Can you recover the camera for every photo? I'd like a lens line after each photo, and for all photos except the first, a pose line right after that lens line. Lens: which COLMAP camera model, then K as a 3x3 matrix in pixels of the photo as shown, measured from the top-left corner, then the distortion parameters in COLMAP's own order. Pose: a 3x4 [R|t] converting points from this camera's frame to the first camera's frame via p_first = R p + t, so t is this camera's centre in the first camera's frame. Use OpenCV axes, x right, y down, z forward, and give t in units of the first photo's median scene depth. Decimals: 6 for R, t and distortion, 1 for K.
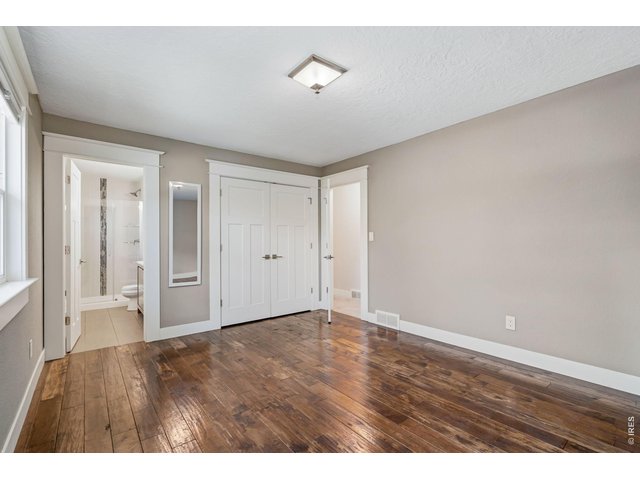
lens RADIAL K [[295.6, 0, 322.8], [0, 295.6, 240.1], [0, 0, 1]] dist [-0.001577, 0.000127]
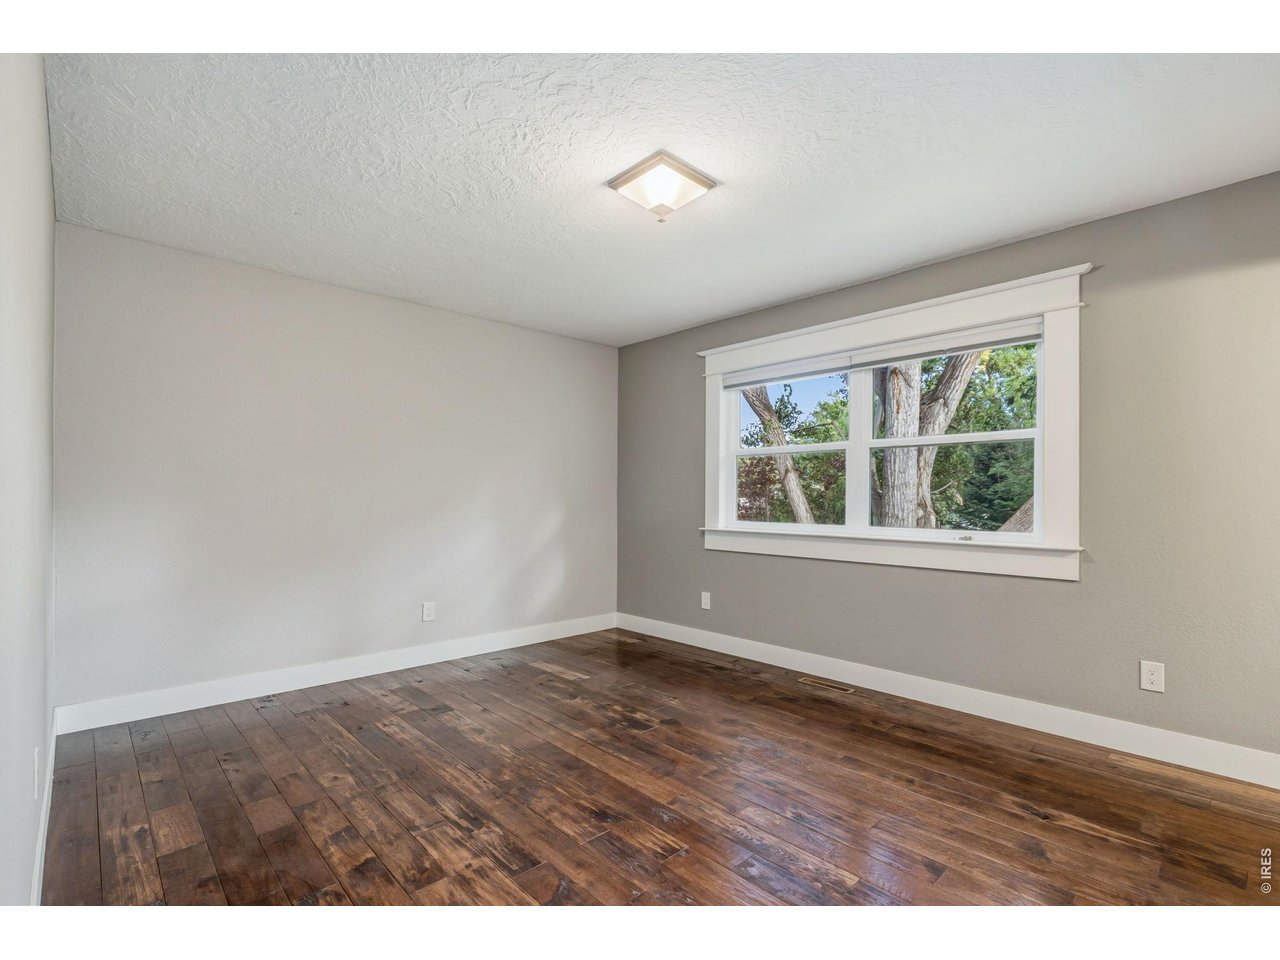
lens RADIAL K [[601.7, 0, 646.1], [0, 601.7, 500.2], [0, 0, 1]] dist [-0.002195, -0.000286]
pose [[-0.997387, 0.003794, -0.072144, 0.059861], [0.003916, 0.999991, -0.001538, 0.011238], [0.072137, -0.001817, -0.997393, 1.358256]]
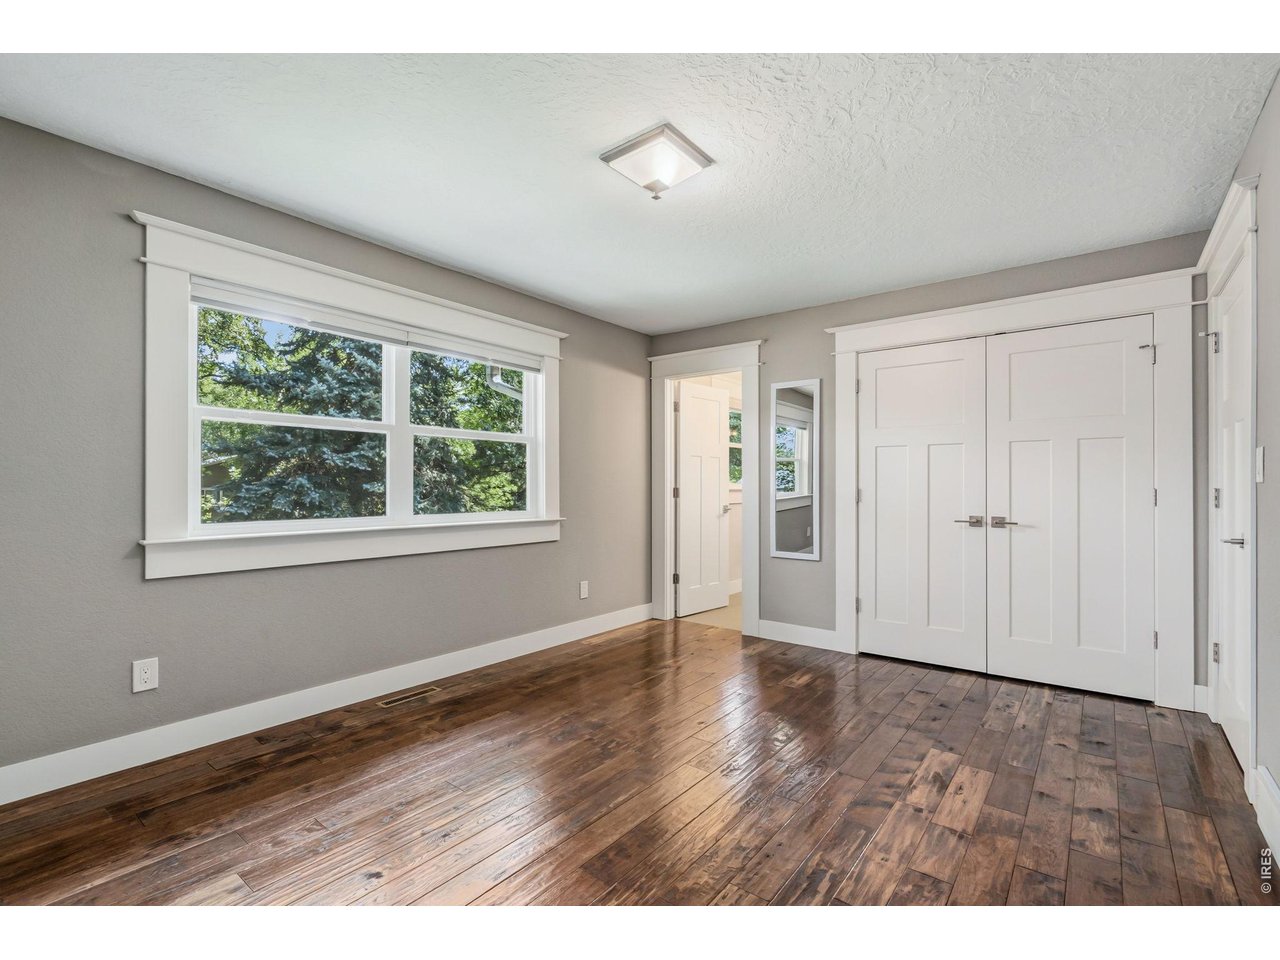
lens RADIAL K [[593.8, 0, 641.0], [0, 593.8, 485.5], [0, 0, 1]] dist [-0.001245, 0.000005]
pose [[0.223067, 0.006849, -0.974779, 0.647976], [0.002383, 0.999968, 0.007571, 0.000776], [0.974800, -0.004012, 0.223044, 0.475993]]
